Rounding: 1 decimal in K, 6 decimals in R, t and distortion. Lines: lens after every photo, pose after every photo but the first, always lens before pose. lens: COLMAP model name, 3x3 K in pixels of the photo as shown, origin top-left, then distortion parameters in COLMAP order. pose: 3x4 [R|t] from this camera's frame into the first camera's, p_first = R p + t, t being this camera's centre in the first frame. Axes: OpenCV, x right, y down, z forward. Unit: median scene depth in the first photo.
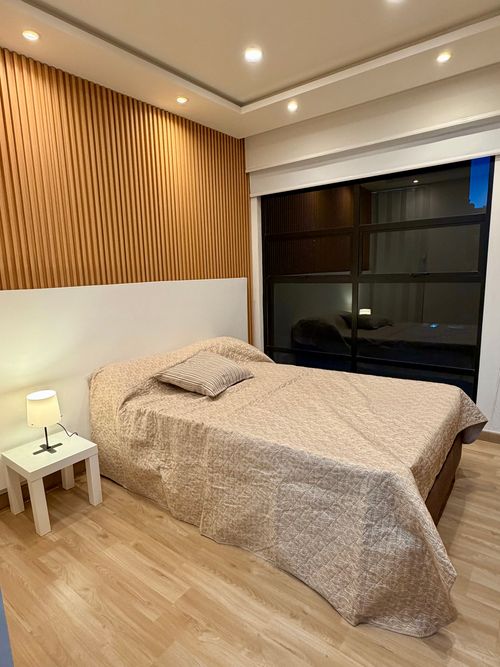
lens RADIAL K [[386.4, 0, 253.3], [0, 386.4, 337.3], [0, 0, 1]] dist [-0.000691, -0.001921]
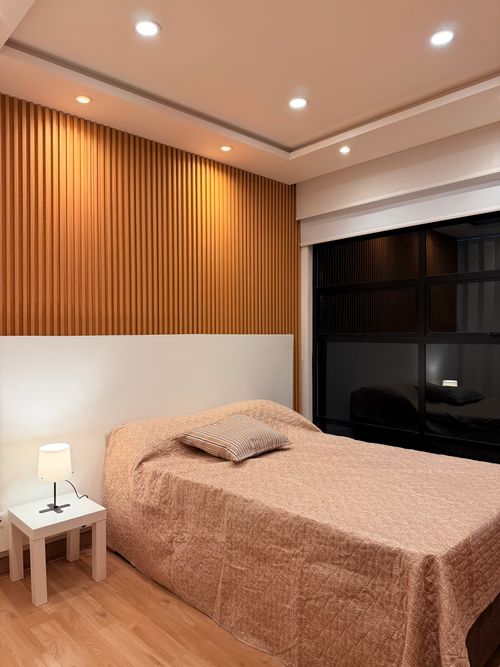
lens RADIAL K [[472.7, 0, 248.7], [0, 472.7, 336.6], [0, 0, 1]] dist [0.053514, -0.076077]
pose [[0.987557, 0.020634, -0.155904, 0.078081], [-0.046420, 0.985431, -0.163616, 0.048394], [0.150257, 0.168817, 0.974127, -0.084902]]
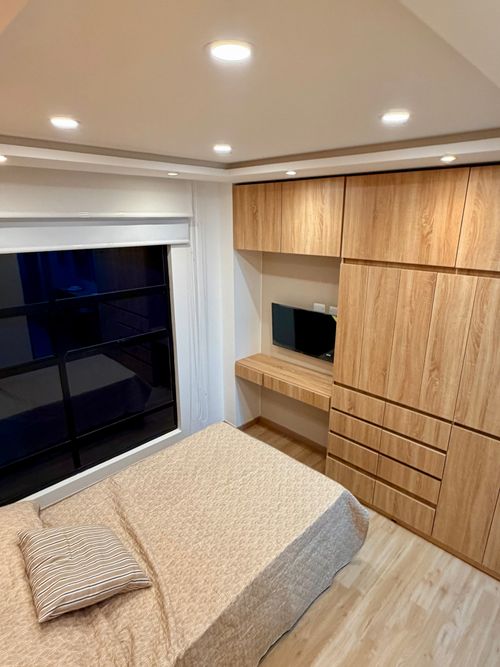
lens RADIAL K [[386.4, 0, 247.1], [0, 386.4, 332.7], [0, 0, 1]] dist [-0.000691, -0.001921]
pose [[0.142701, -0.275100, 0.950766, -0.688394], [0.182571, 0.951430, 0.247890, -0.497089], [-0.972782, 0.138208, 0.185995, 0.588186]]
